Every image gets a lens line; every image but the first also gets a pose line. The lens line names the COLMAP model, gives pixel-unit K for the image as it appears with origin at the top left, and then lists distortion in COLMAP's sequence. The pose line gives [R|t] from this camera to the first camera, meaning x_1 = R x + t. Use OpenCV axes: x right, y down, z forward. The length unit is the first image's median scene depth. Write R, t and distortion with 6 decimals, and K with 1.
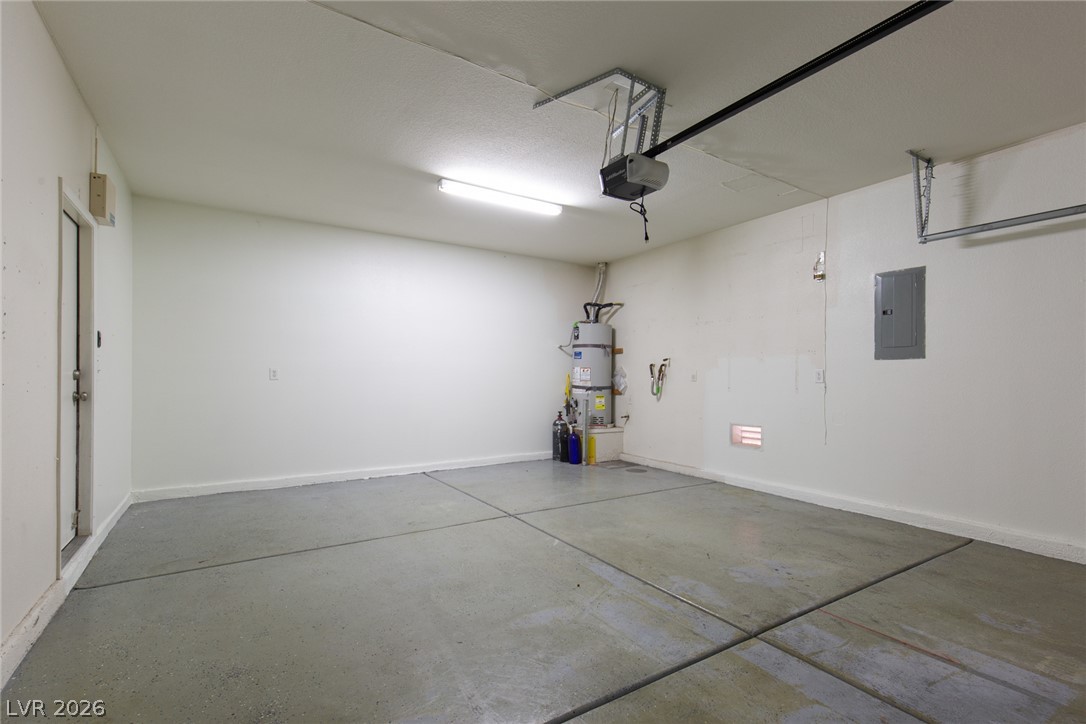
lens RADIAL K [[498.4, 0, 531.4], [0, 498.4, 374.9], [0, 0, 1]] dist [0.010702, -0.000225]
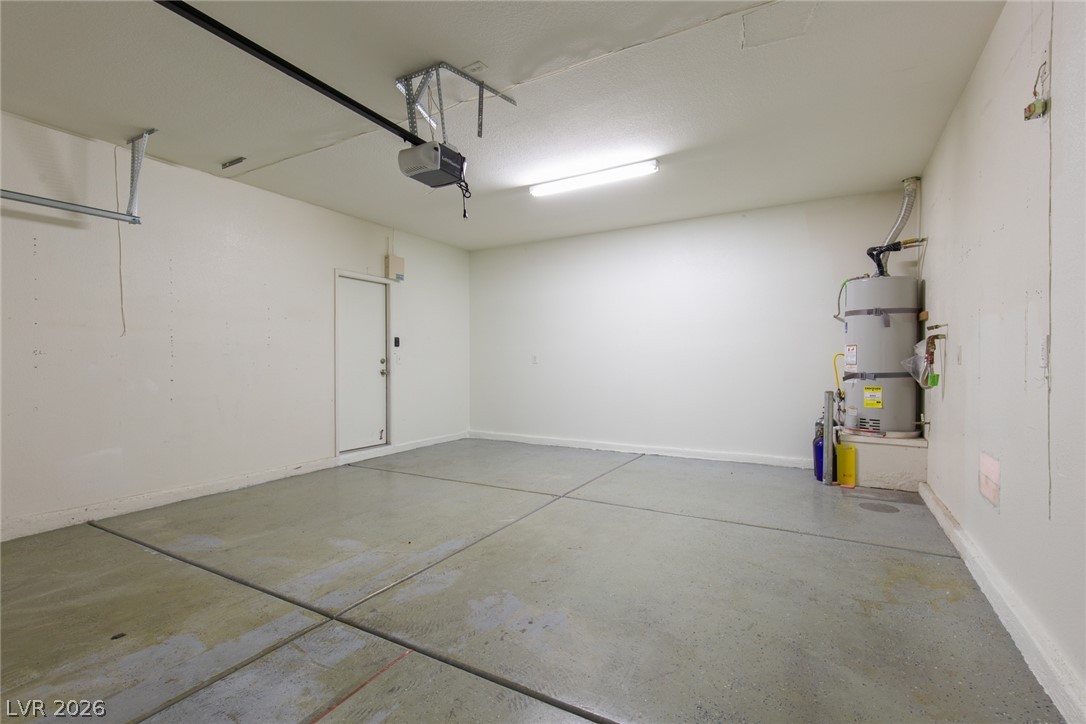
lens RADIAL K [[496.6, 0, 552.3], [0, 496.6, 364.4], [0, 0, 1]] dist [0.011480, -0.000302]
pose [[0.470488, 0.000656, -0.882406, 0.914850], [0.010145, 0.999930, 0.006152, 0.006049], [0.882348, -0.011846, 0.470449, 0.549818]]
